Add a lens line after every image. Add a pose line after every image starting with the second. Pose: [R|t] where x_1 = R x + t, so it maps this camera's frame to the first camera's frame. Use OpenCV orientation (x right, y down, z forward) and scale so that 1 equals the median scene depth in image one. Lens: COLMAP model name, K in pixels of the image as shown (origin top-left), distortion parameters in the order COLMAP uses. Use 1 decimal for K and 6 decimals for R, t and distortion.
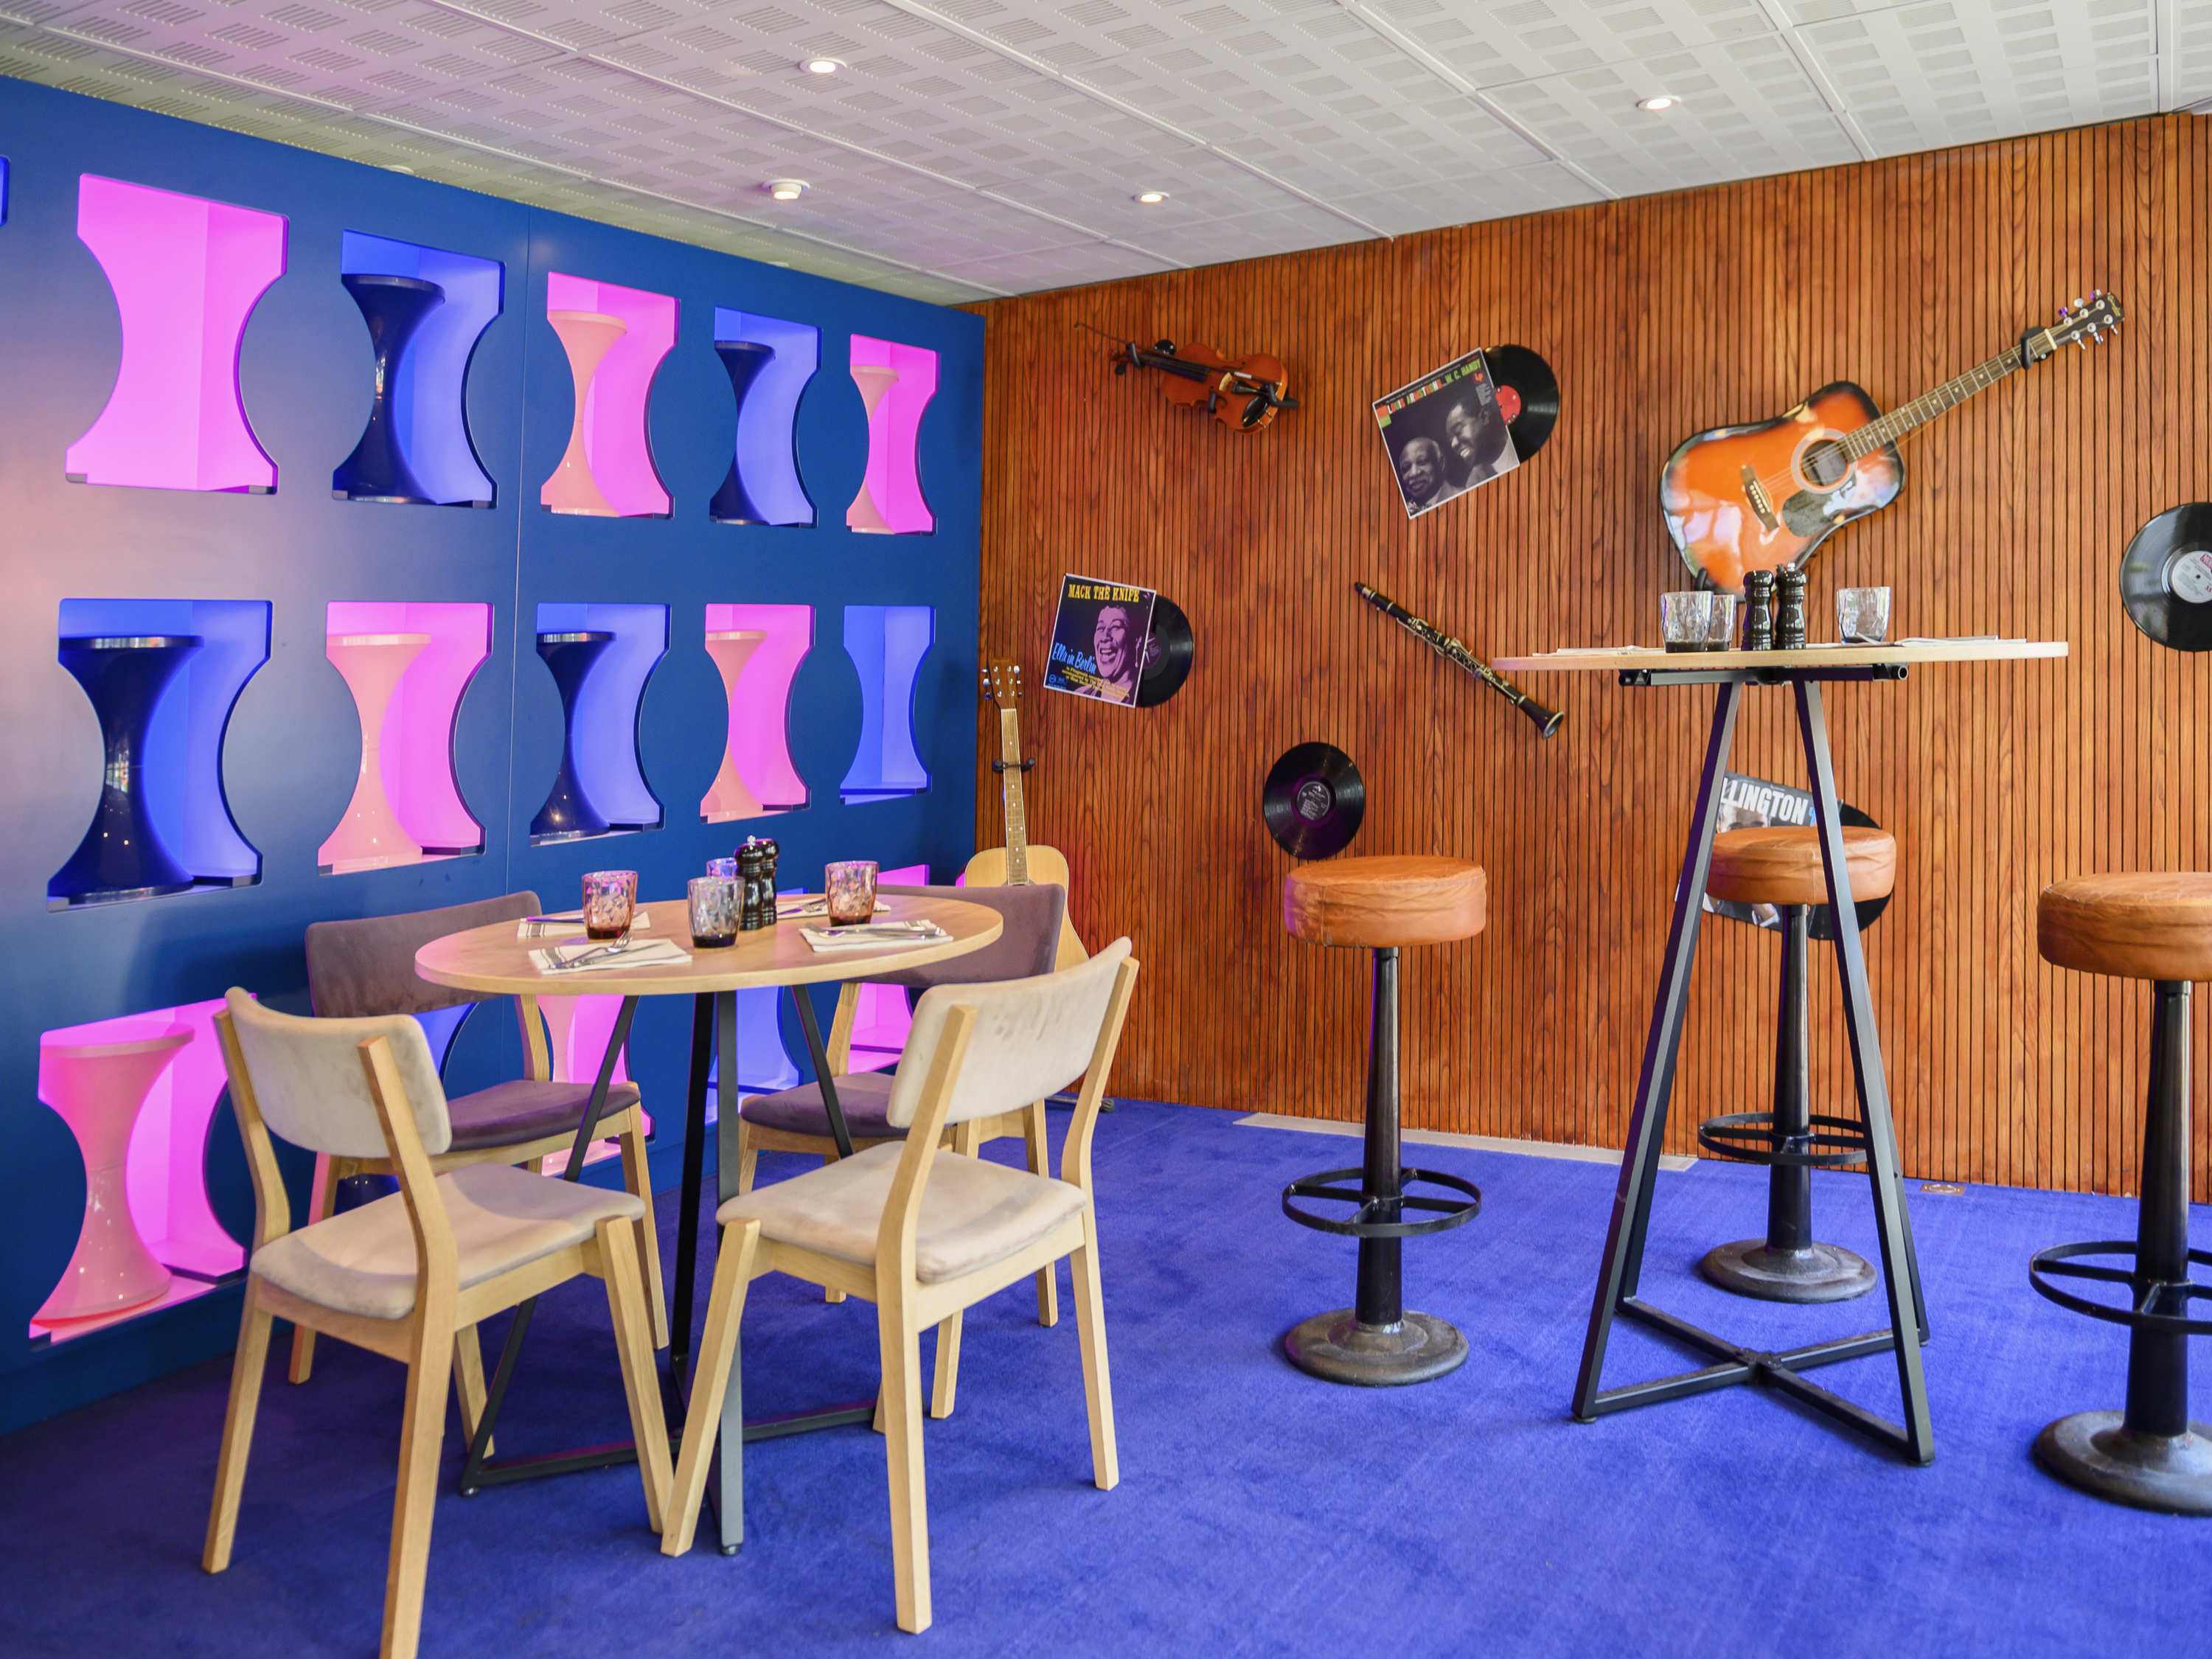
lens RADIAL K [[2095.2, 0, 1104.6], [0, 2095.2, 819.3], [0, 0, 1]] dist [-0.013417, 0.000000]
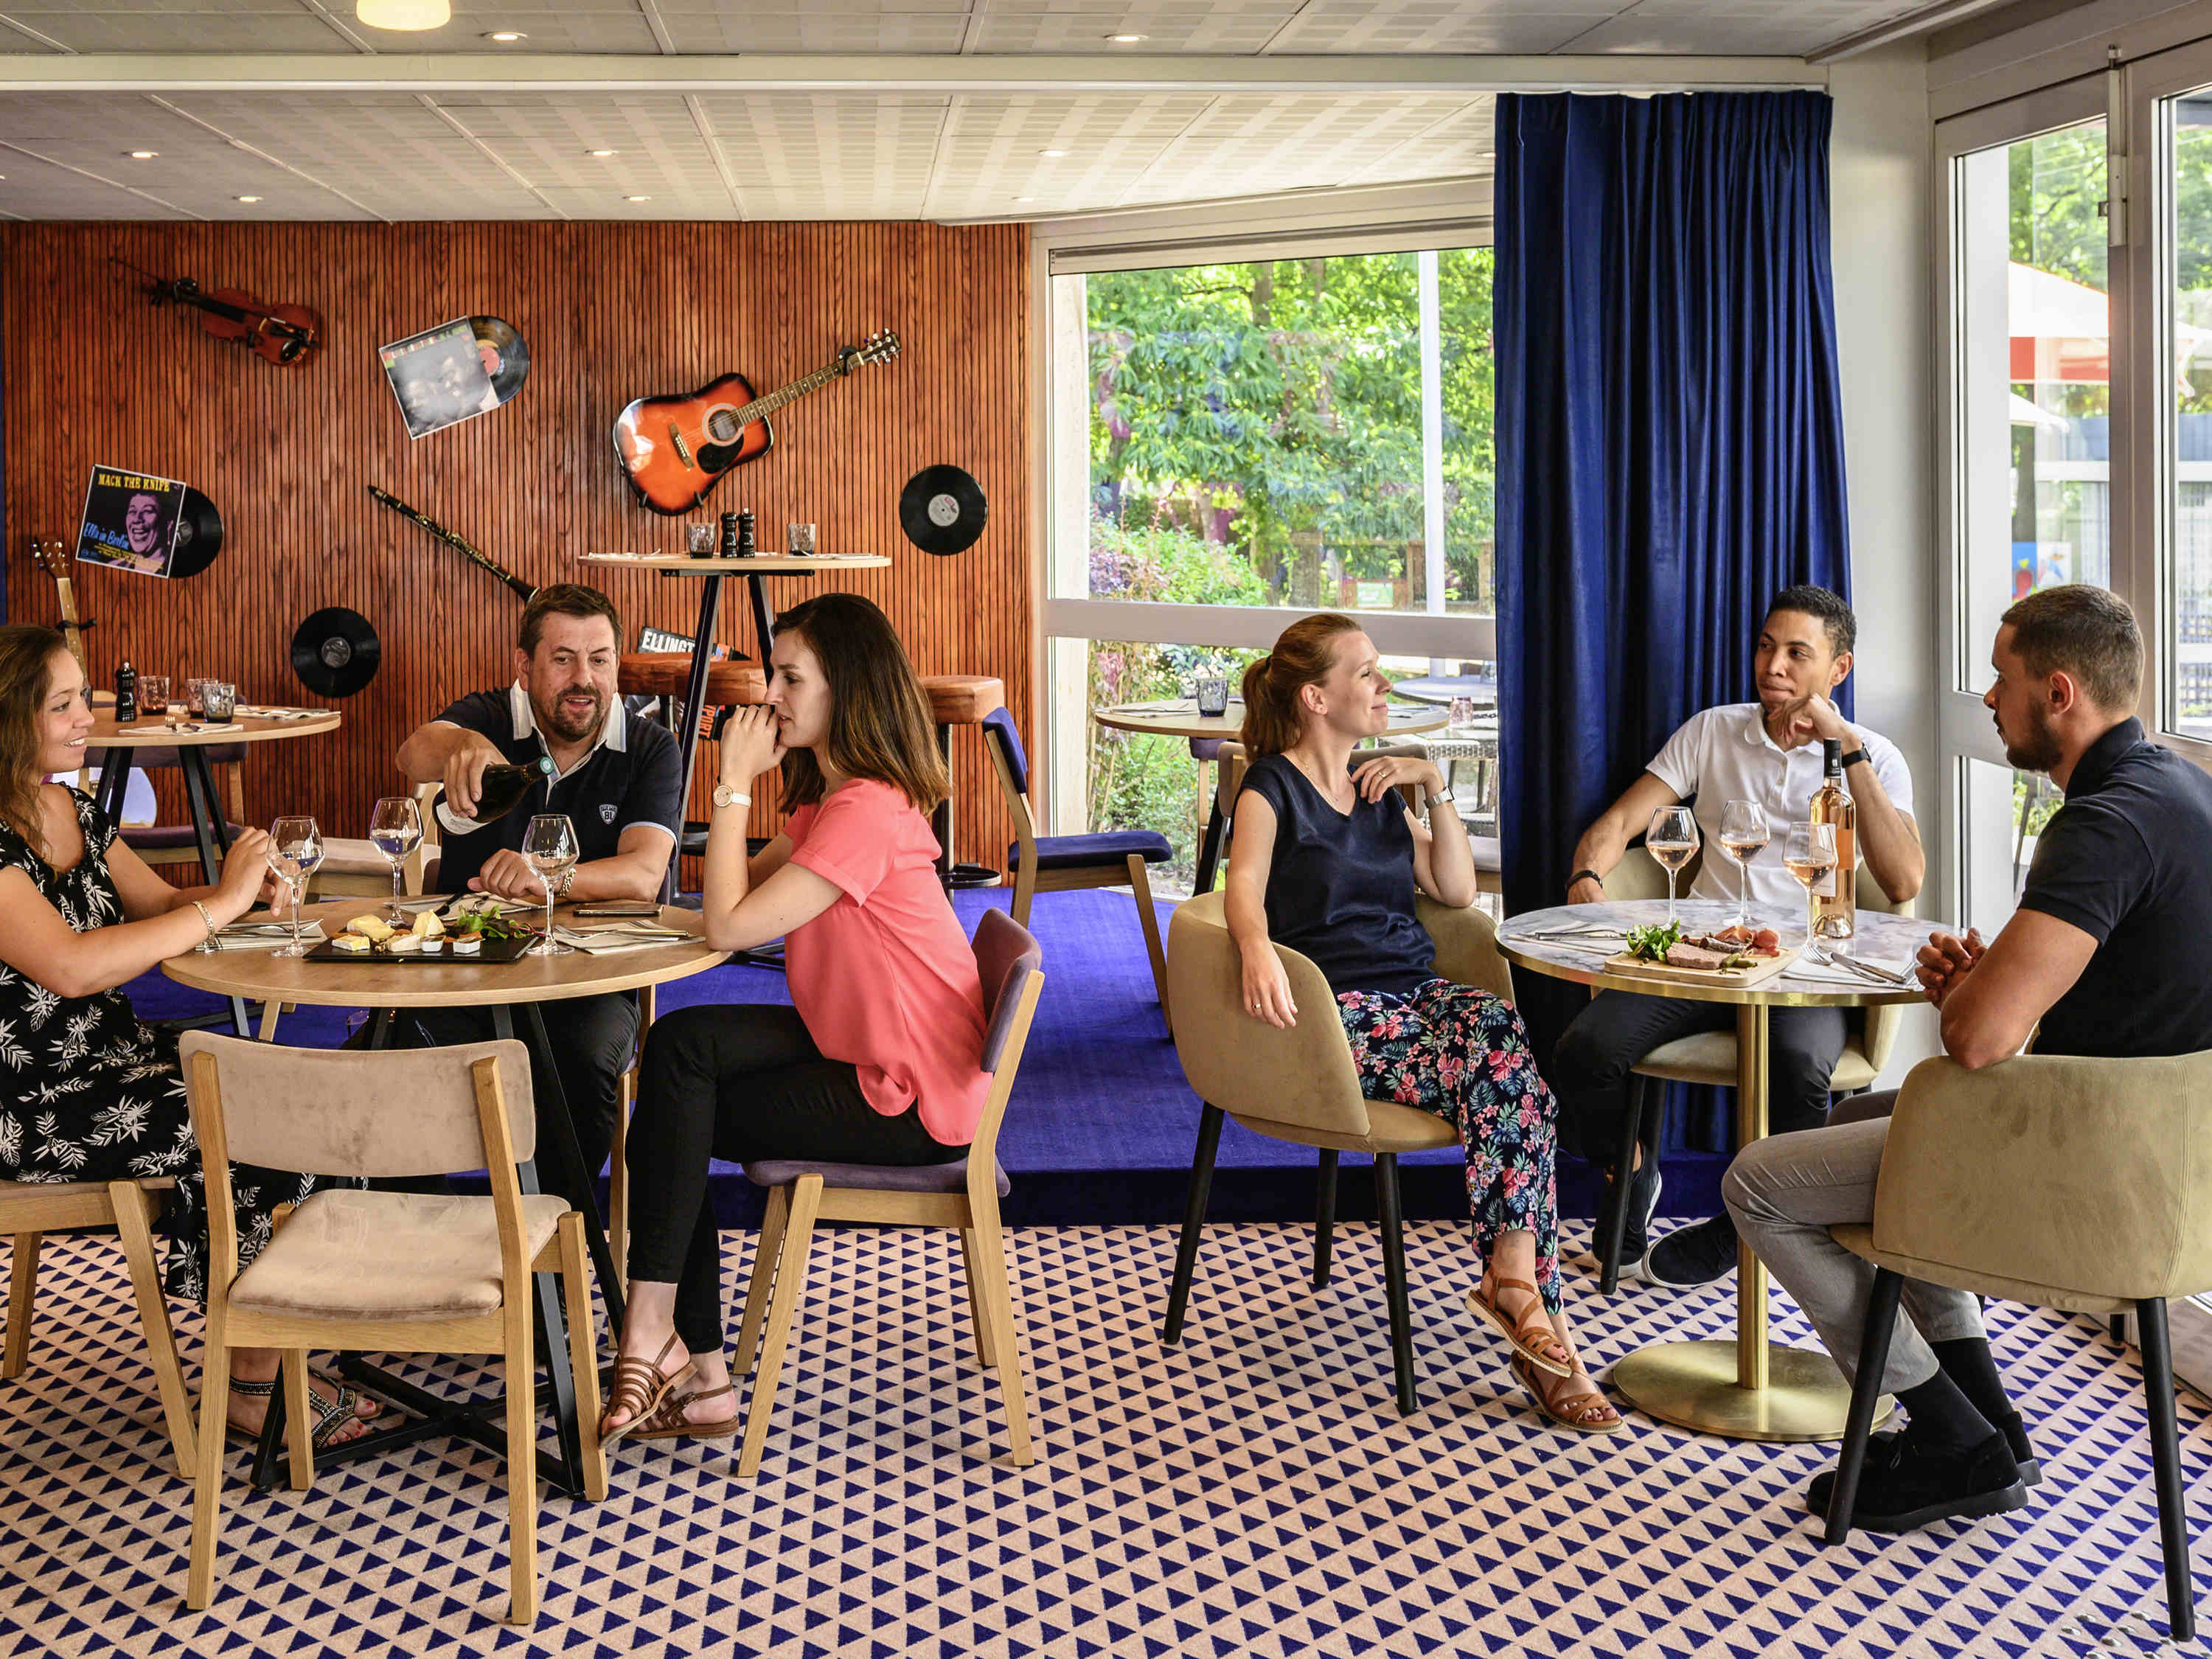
lens RADIAL K [[2258.5, 0, 1104.6], [0, 2258.5, 829.2], [0, 0, 1]] dist [-0.107408, 0.000000]
pose [[0.842107, -0.038912, 0.537905, -0.243614], [0.005955, 0.998004, 0.062872, 0.016182], [-0.539278, -0.049742, 0.840658, -0.417873]]
